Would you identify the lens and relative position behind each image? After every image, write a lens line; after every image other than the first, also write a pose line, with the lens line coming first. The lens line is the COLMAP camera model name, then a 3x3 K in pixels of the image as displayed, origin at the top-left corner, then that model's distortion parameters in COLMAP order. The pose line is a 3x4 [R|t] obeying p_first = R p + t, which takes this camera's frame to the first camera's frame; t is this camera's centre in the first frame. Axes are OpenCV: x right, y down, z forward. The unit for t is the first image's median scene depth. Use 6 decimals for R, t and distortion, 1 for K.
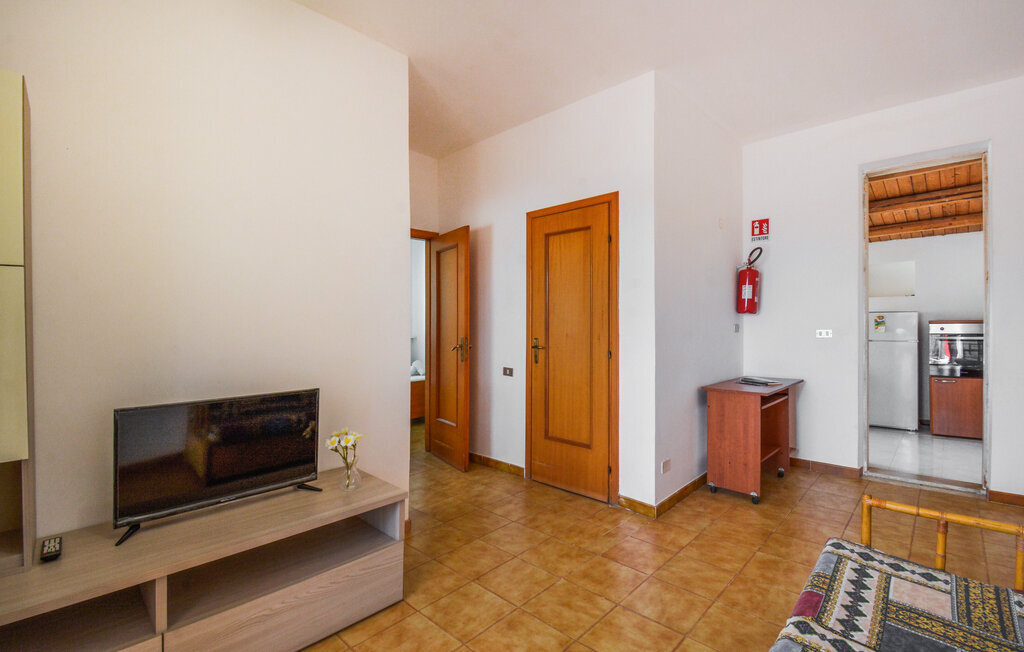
lens RADIAL K [[453.6, 0, 512.0], [0, 453.6, 326.0], [0, 0, 1]] dist [0.000149, -0.000148]
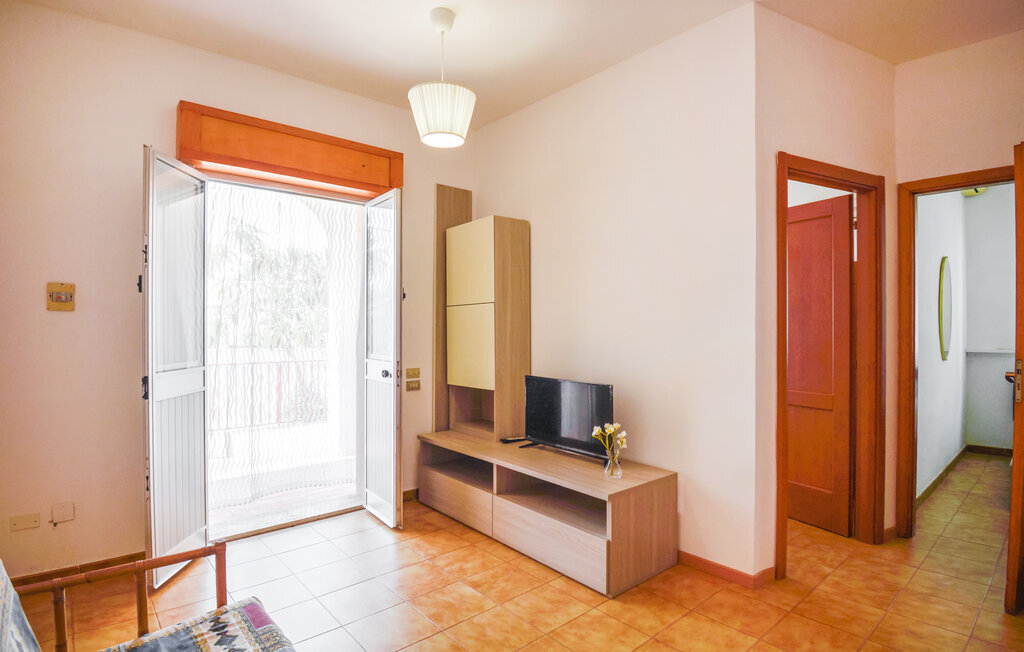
lens RADIAL K [[511.7, 0, 512.0], [0, 511.7, 326.0], [0, 0, 1]] dist [-0.000829, -0.000558]
pose [[-0.096074, 0.001610, -0.995373, 0.994218], [0.006053, 0.999981, 0.001033, -0.012387], [0.995356, -0.005925, -0.096082, 0.960757]]
